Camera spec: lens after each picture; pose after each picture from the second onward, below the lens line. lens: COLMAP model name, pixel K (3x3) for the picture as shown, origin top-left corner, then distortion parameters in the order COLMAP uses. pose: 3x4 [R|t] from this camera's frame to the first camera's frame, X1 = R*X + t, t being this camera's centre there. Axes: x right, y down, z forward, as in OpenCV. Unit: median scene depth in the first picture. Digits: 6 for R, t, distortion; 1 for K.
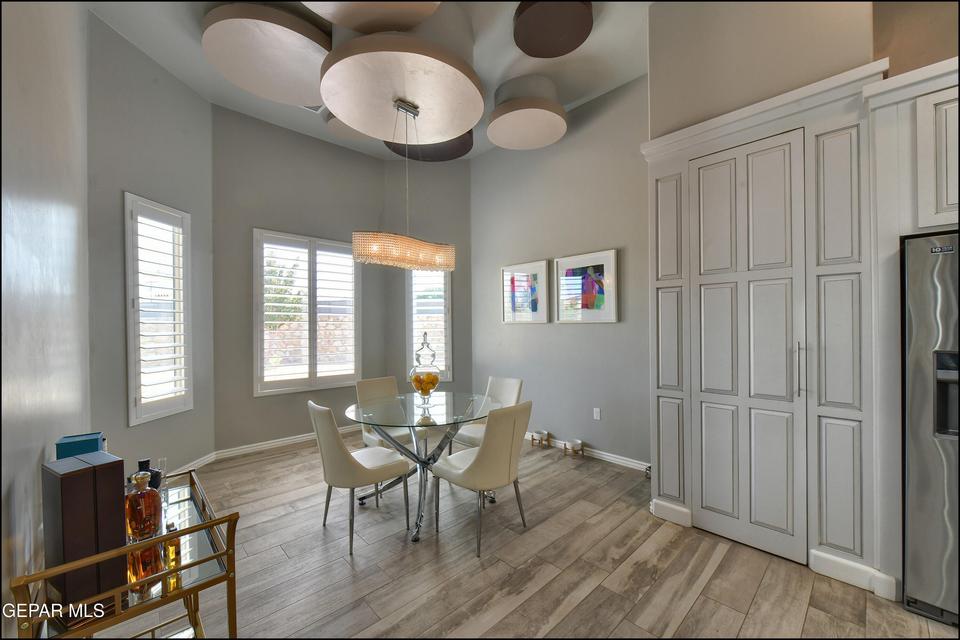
lens RADIAL K [[377.8, 0, 483.8], [0, 377.8, 326.0], [0, 0, 1]] dist [-0.009514, -0.000512]
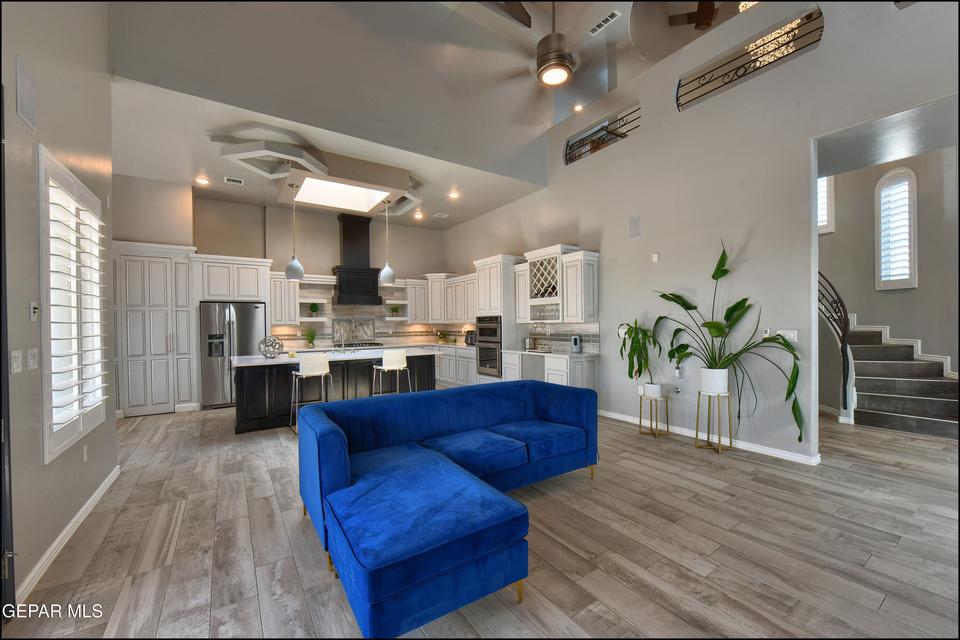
lens RADIAL K [[377.8, 0, 488.6], [0, 377.8, 326.4], [0, 0, 1]] dist [-0.009514, -0.000512]
pose [[0.164871, -0.003731, 0.986308, -1.352362], [0.009787, 0.999950, 0.002146, 0.005133], [-0.986267, 0.009300, 0.164899, -1.601007]]
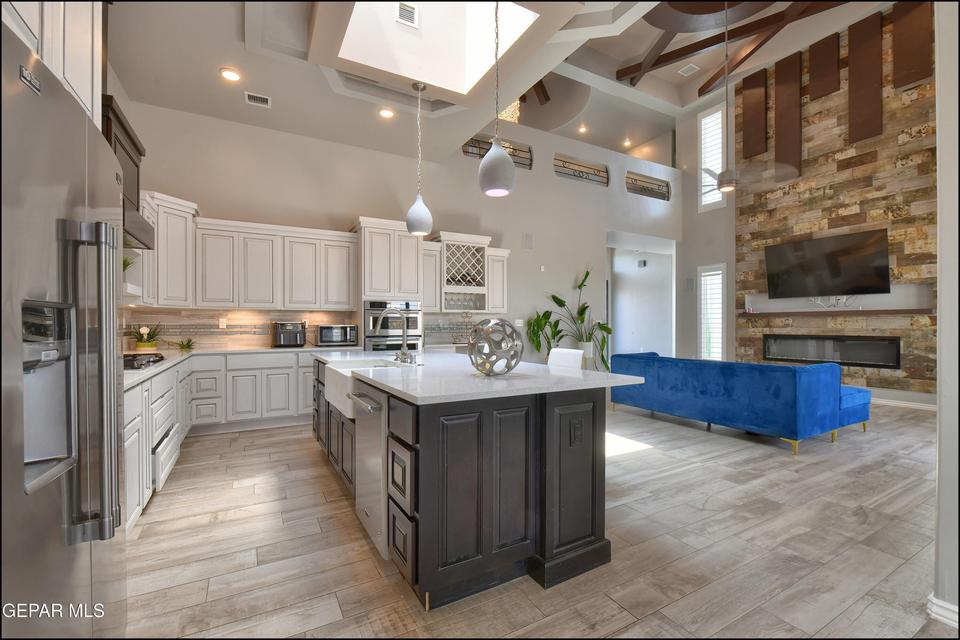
lens RADIAL K [[419.8, 0, 486.2], [0, 419.8, 326.1], [0, 0, 1]] dist [-0.003933, -0.000342]
pose [[-0.969032, 0.008093, 0.246802, 0.390669], [0.008749, 0.999961, 0.001563, 0.070329], [-0.246780, 0.003674, -0.969065, 0.927696]]
